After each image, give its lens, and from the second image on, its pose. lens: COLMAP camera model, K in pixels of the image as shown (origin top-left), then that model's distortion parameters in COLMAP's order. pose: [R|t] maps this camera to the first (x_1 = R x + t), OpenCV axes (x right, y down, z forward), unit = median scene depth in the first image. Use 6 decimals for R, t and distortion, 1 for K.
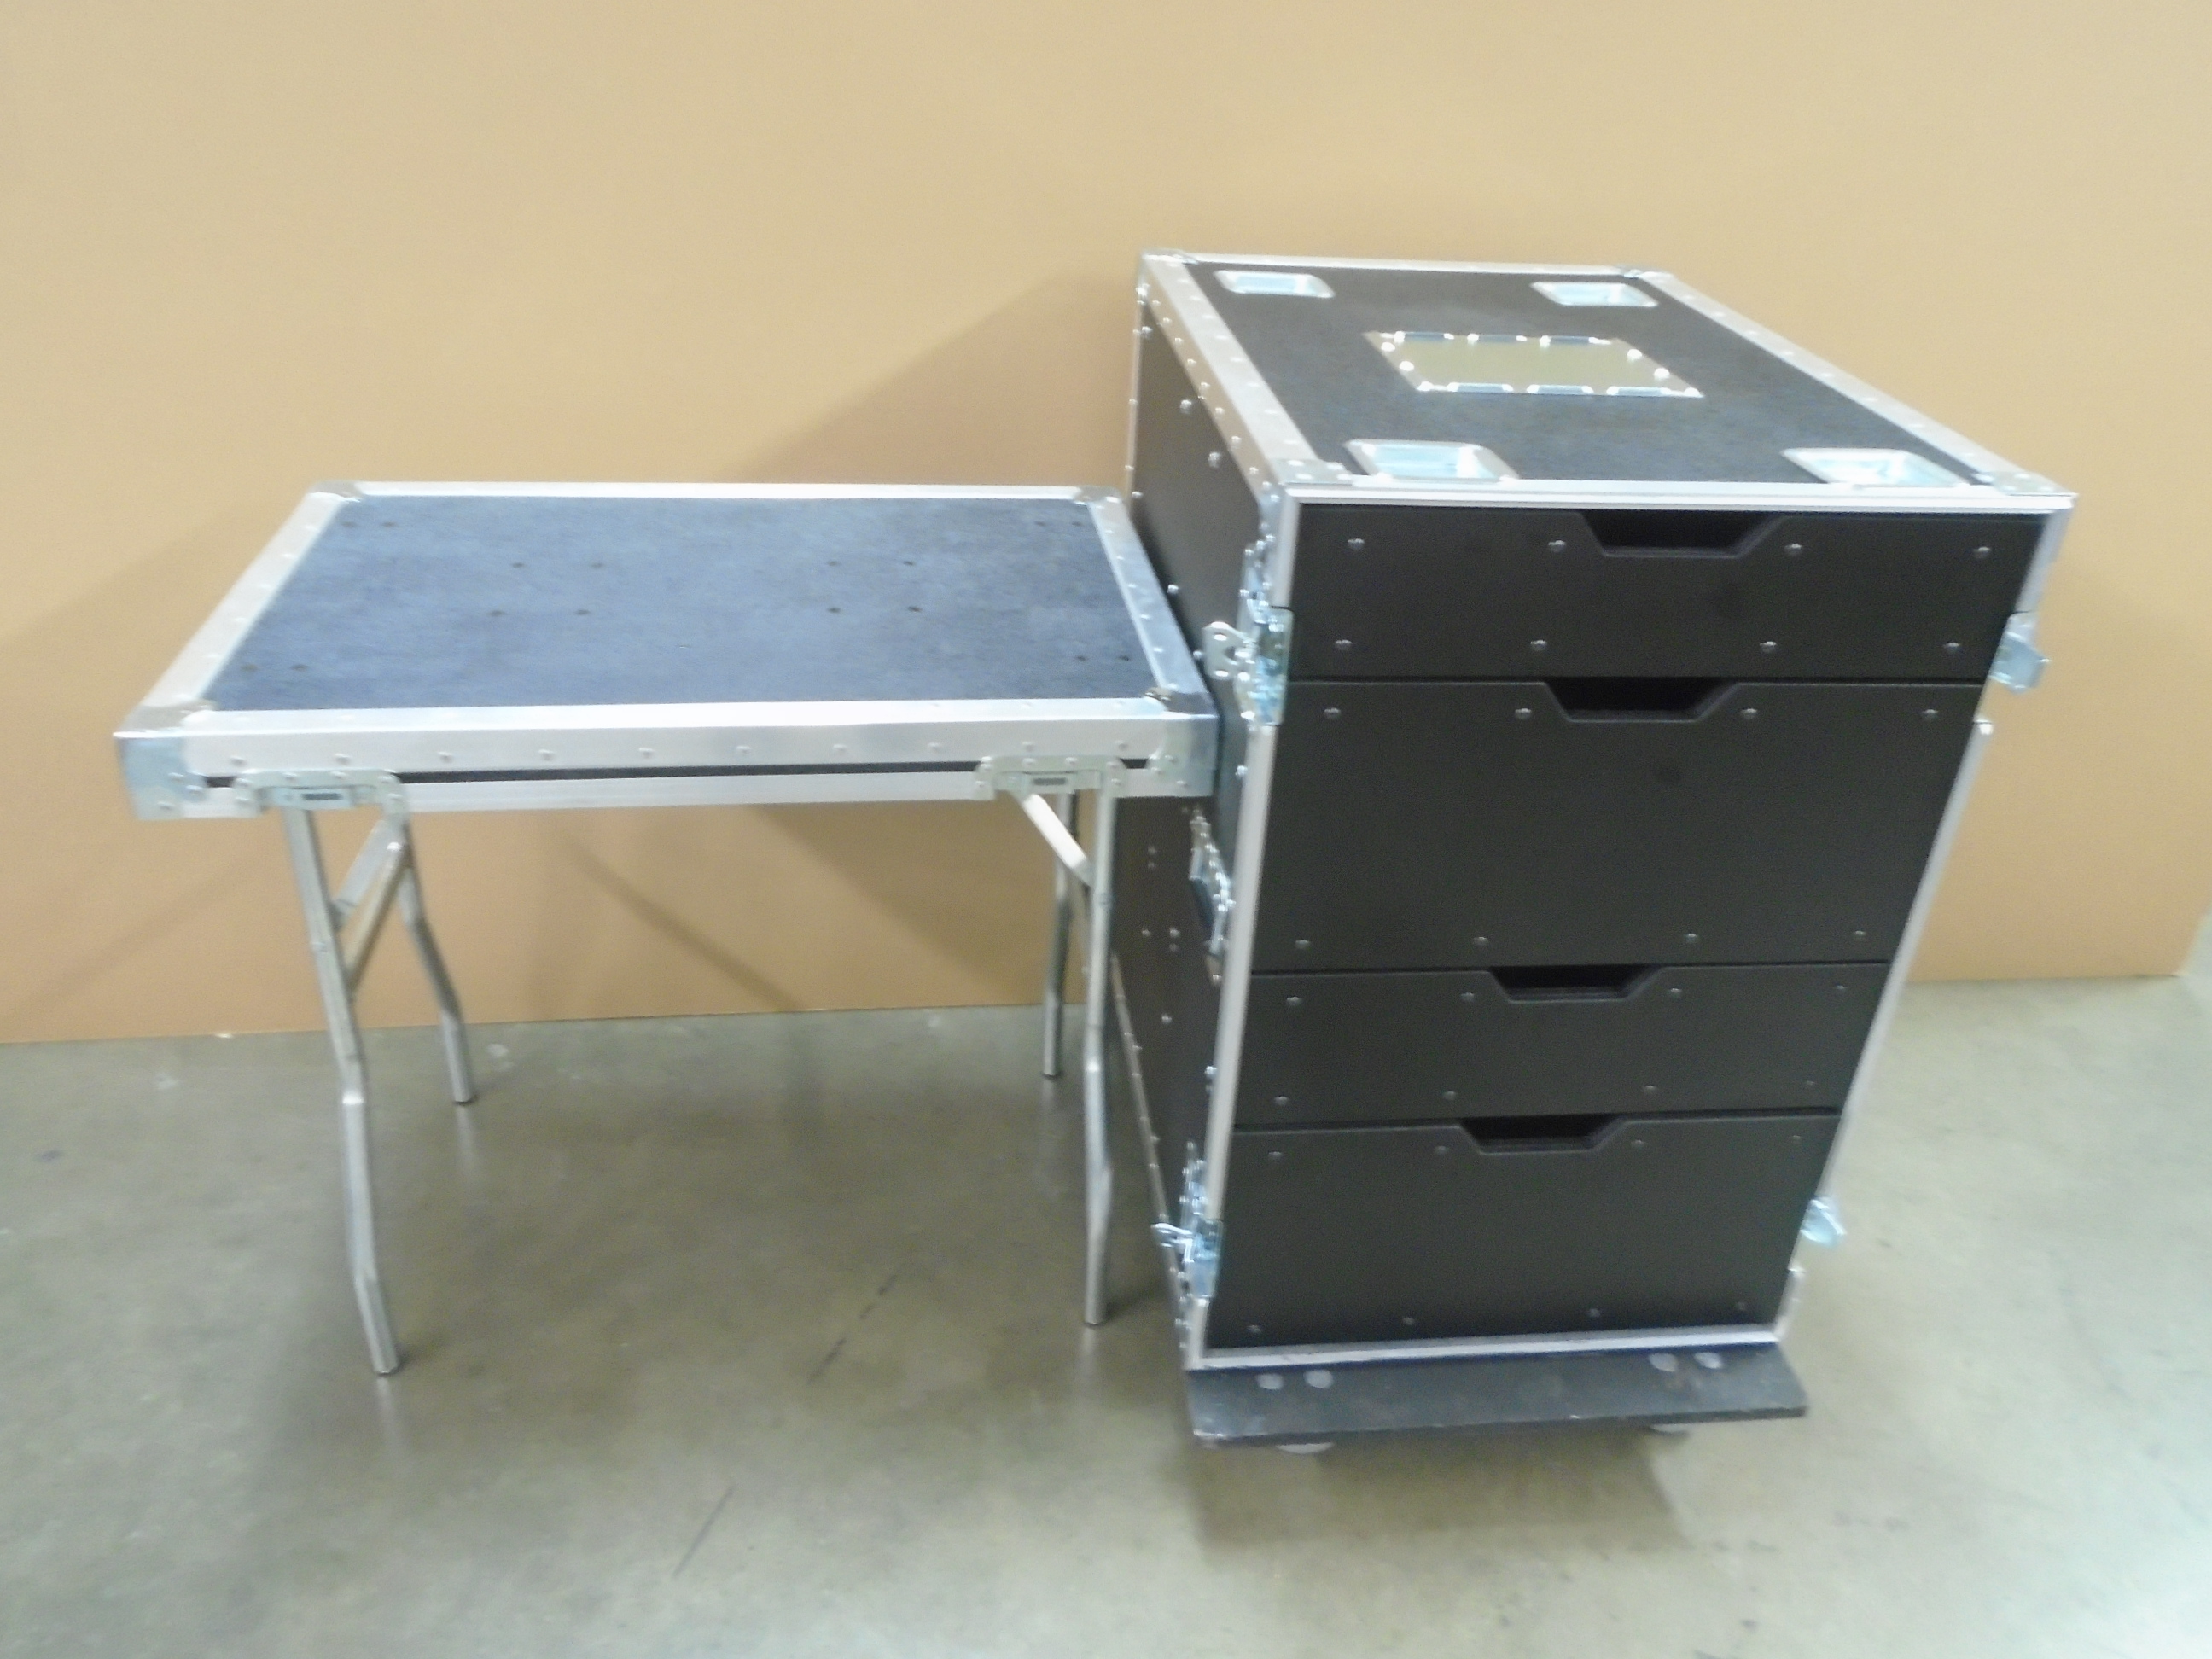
lens RADIAL K [[1702.8, 0, 1114.7], [0, 1702.8, 820.5], [0, 0, 1]] dist [0.000735, 0.001375]
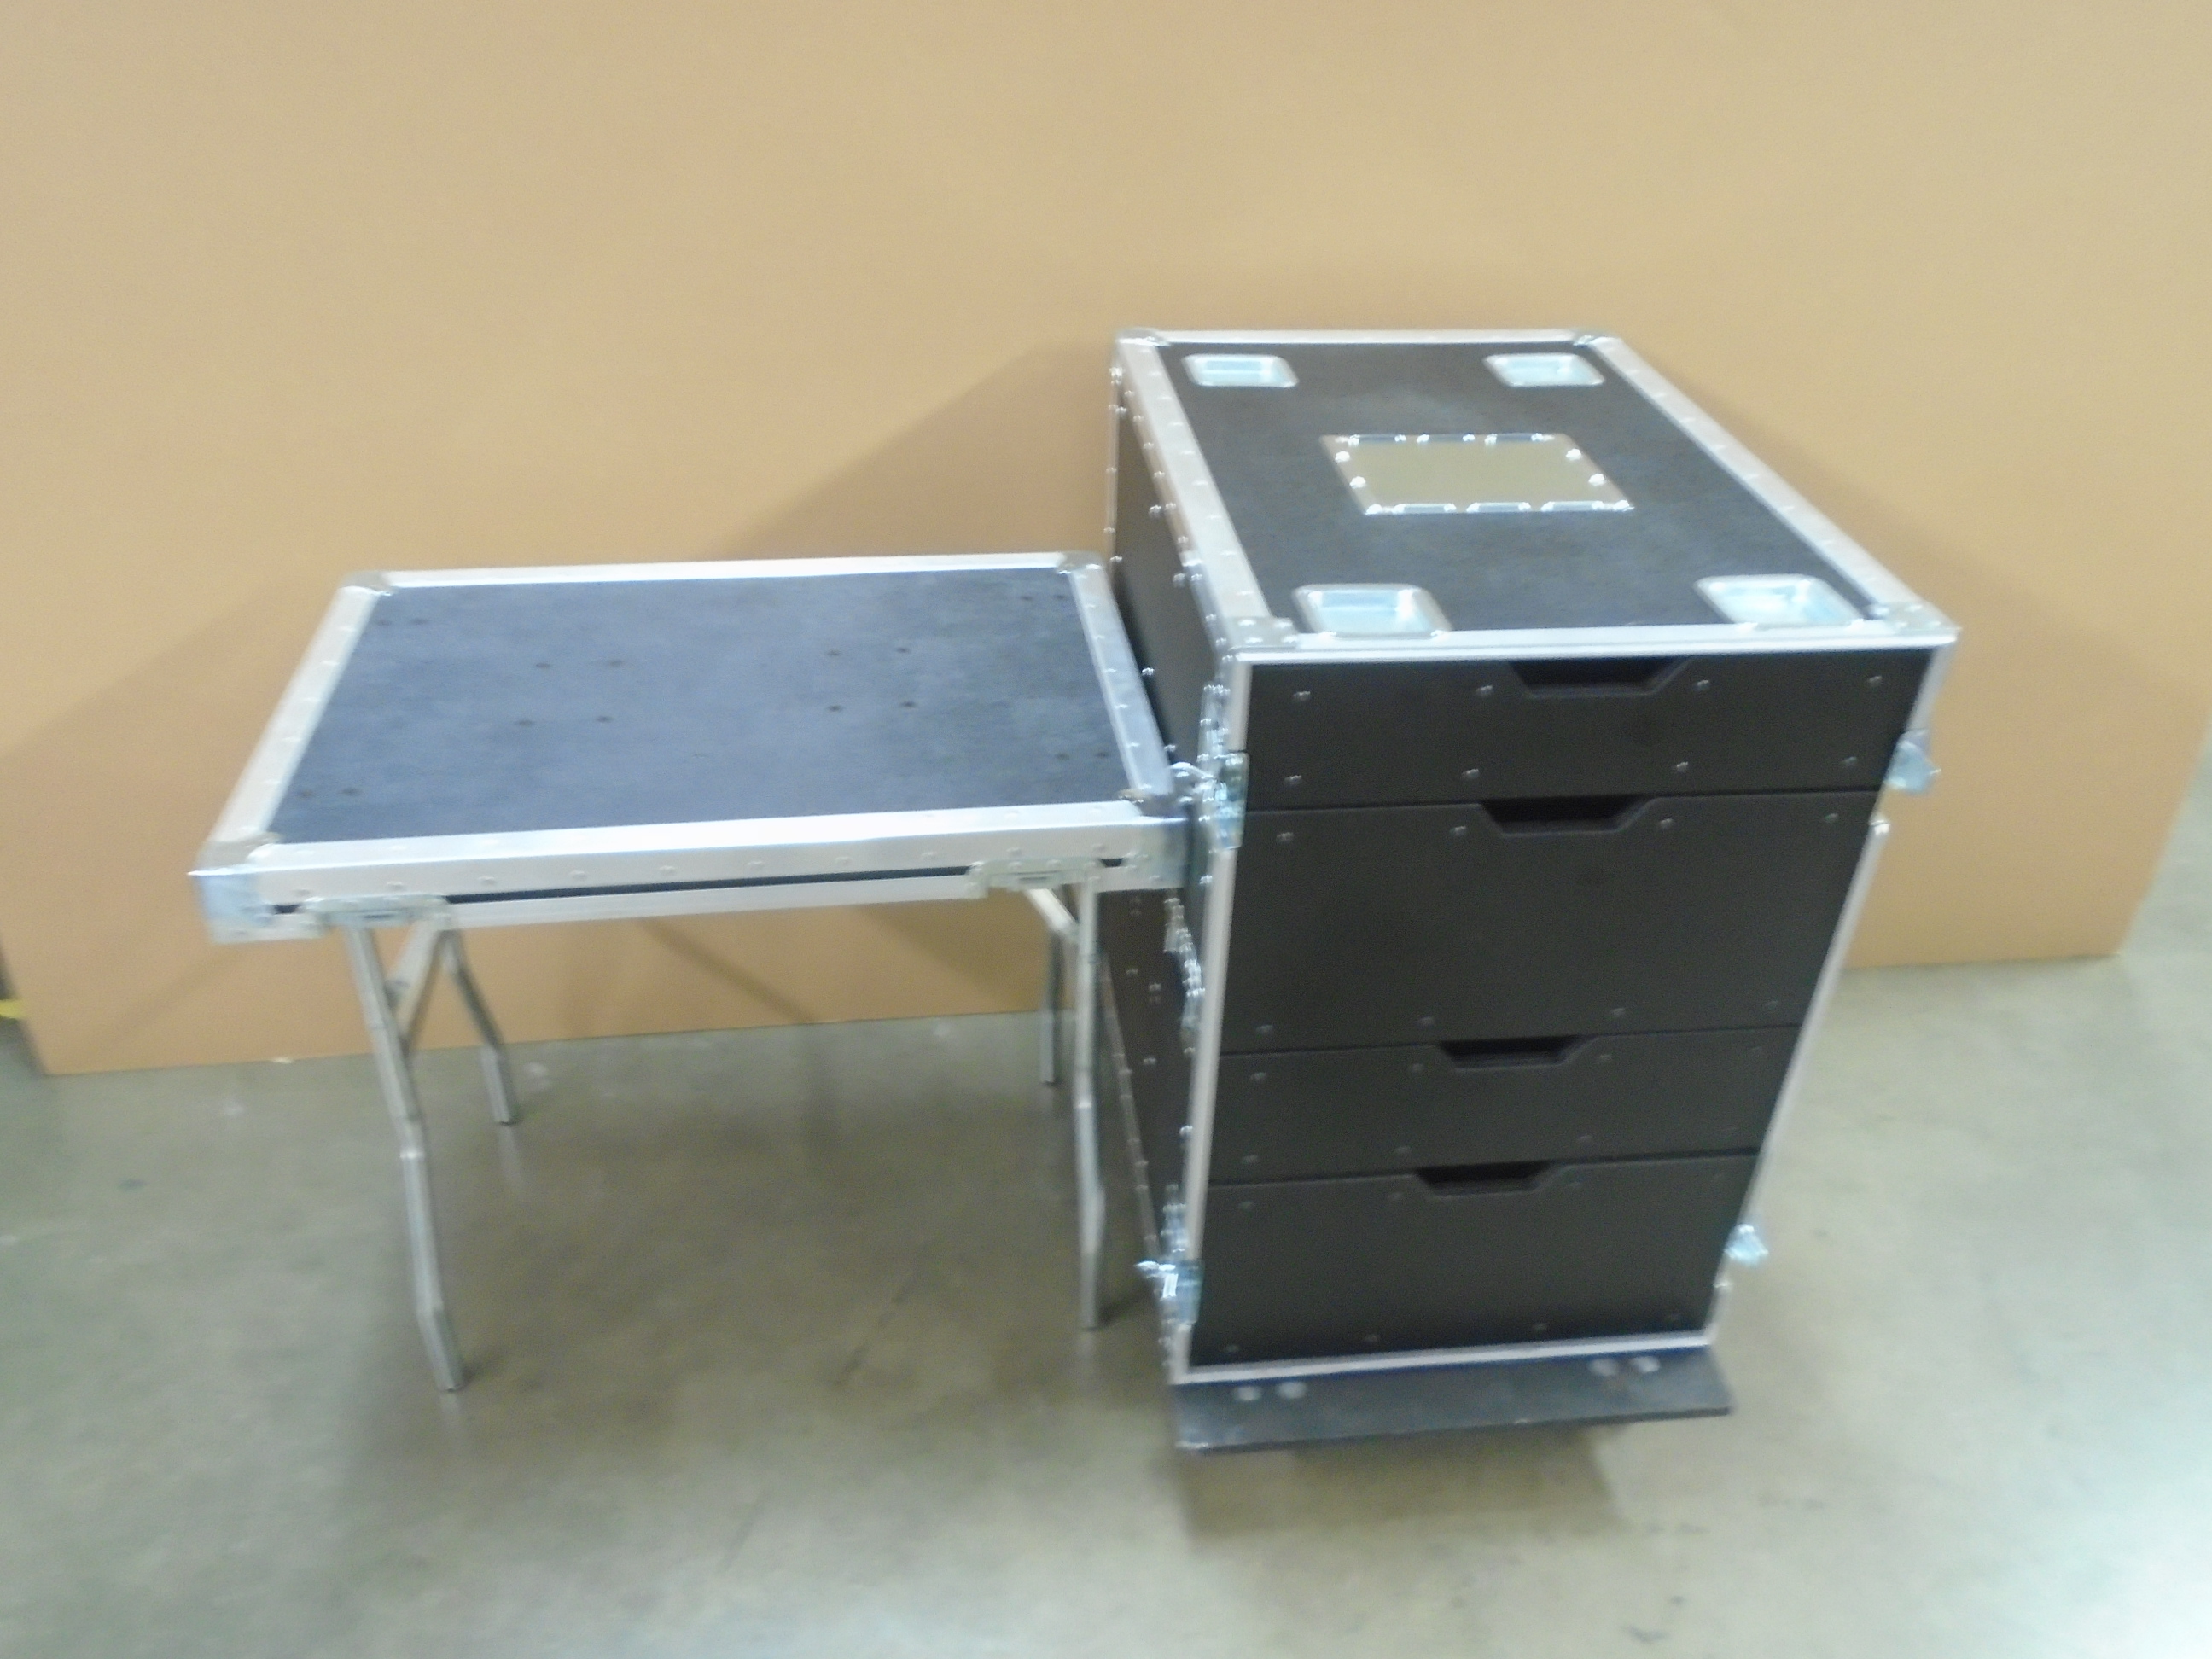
lens RADIAL K [[1702.8, 0, 1114.7], [0, 1702.8, 820.5], [0, 0, 1]] dist [0.000735, 0.001375]
pose [[0.999808, -0.018254, -0.007149, 0.019441], [0.018694, 0.997559, 0.067283, -0.118360], [0.005903, -0.067404, 0.997708, -0.083211]]
